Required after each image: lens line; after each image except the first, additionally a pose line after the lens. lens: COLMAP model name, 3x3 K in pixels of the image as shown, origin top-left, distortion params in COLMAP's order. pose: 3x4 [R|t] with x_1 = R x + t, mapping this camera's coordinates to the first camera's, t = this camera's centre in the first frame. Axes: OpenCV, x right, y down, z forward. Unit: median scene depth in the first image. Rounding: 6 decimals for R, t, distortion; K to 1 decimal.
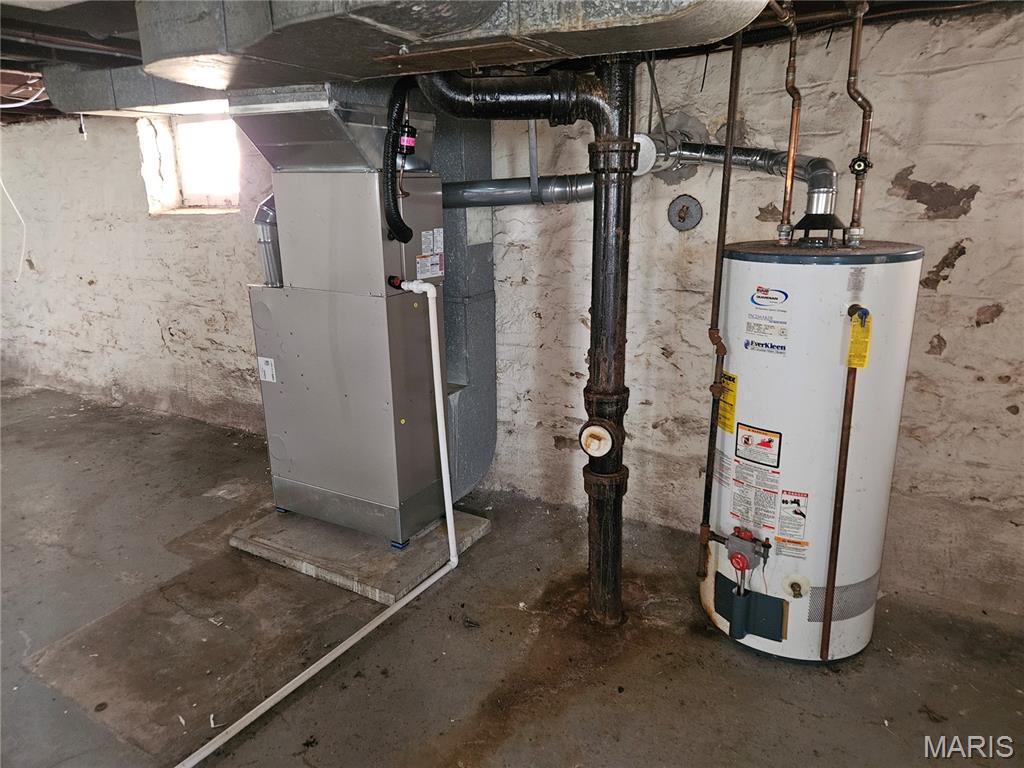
lens RADIAL K [[685.2, 0, 512.0], [0, 685.2, 384.0], [0, 0, 1]] dist [0.069937, -0.055526]
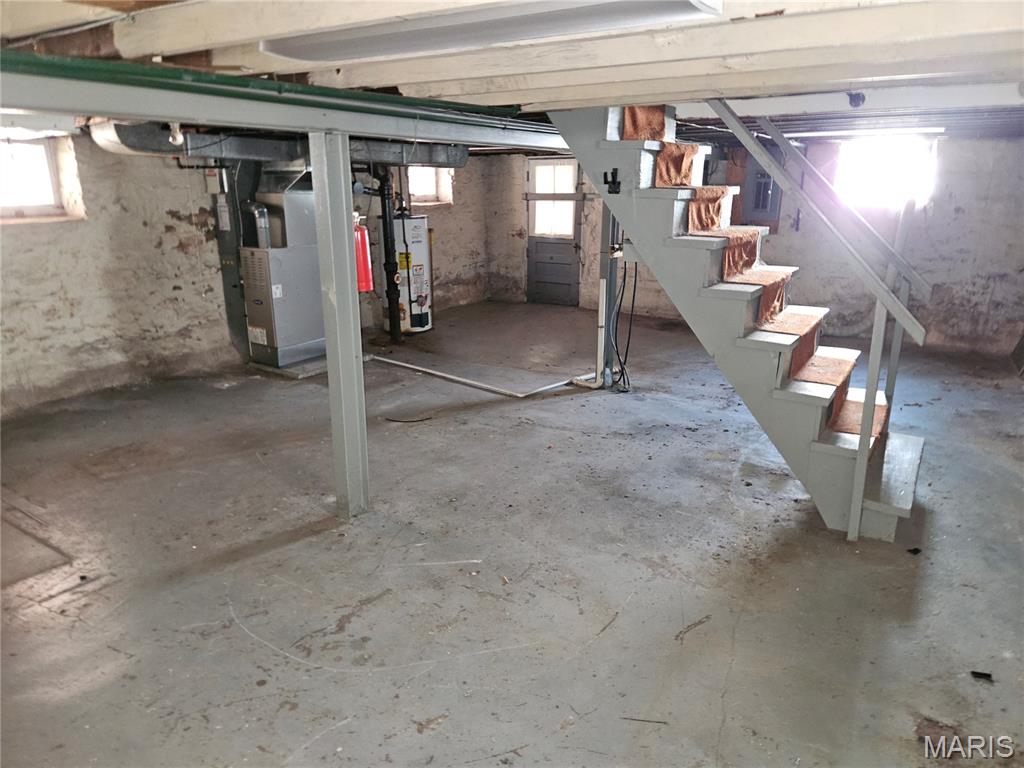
lens RADIAL K [[685.2, 0, 512.0], [0, 685.2, 384.0], [0, 0, 1]] dist [0.069937, -0.055526]
pose [[0.039371, -0.267308, 0.962807, -2.003394], [0.271833, 0.930078, 0.247106, -0.069793], [-0.961539, 0.251994, 0.109281, 0.164365]]
